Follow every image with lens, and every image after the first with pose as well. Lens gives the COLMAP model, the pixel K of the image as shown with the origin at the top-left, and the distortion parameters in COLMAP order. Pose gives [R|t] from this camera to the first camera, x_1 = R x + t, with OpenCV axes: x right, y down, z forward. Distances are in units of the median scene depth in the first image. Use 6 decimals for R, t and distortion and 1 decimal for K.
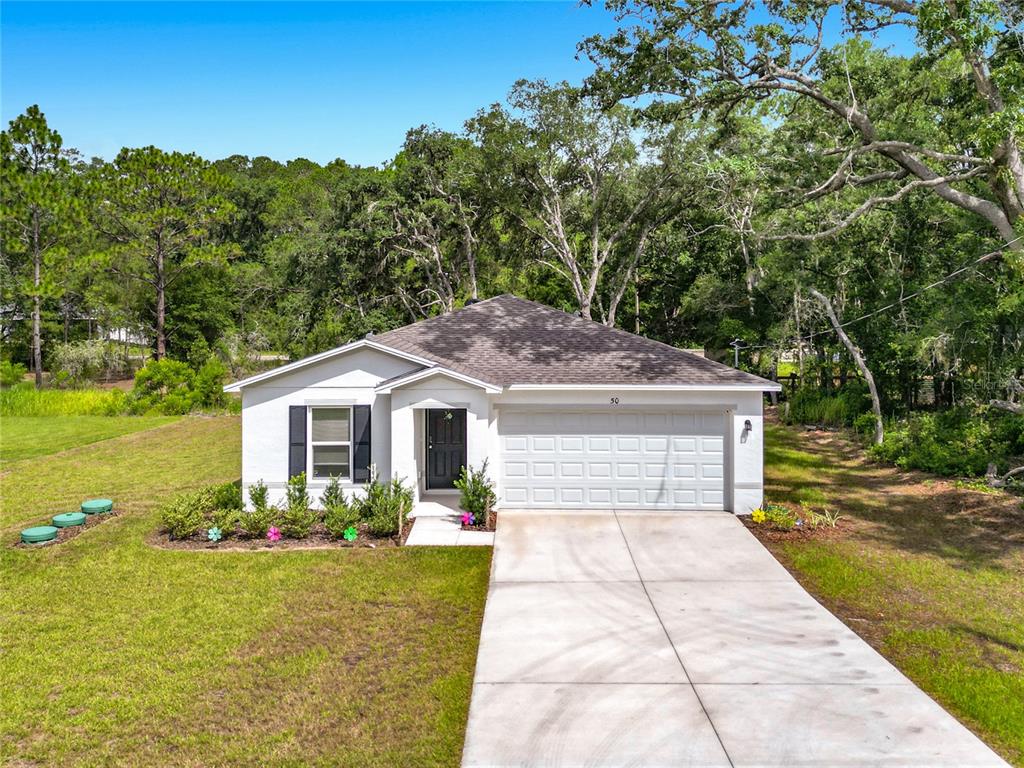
lens RADIAL K [[940.3, 0, 509.6], [0, 940.3, 297.8], [0, 0, 1]] dist [0.063746, 0.000000]
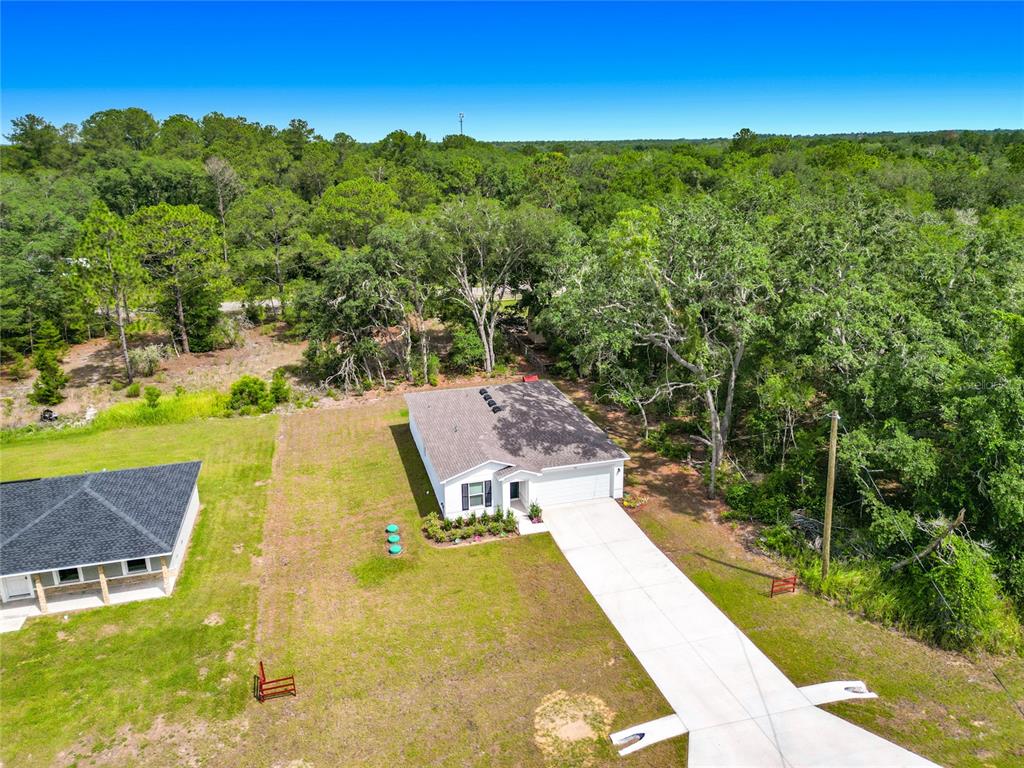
lens RADIAL K [[728.9, 0, 509.8], [0, 728.9, 358.6], [0, 0, 1]] dist [0.041782, -0.021242]
pose [[0.958938, -0.086084, 0.270235, -0.625121], [0.007490, 0.960178, 0.279288, -0.797475], [-0.283516, -0.265796, 0.921397, -0.840200]]
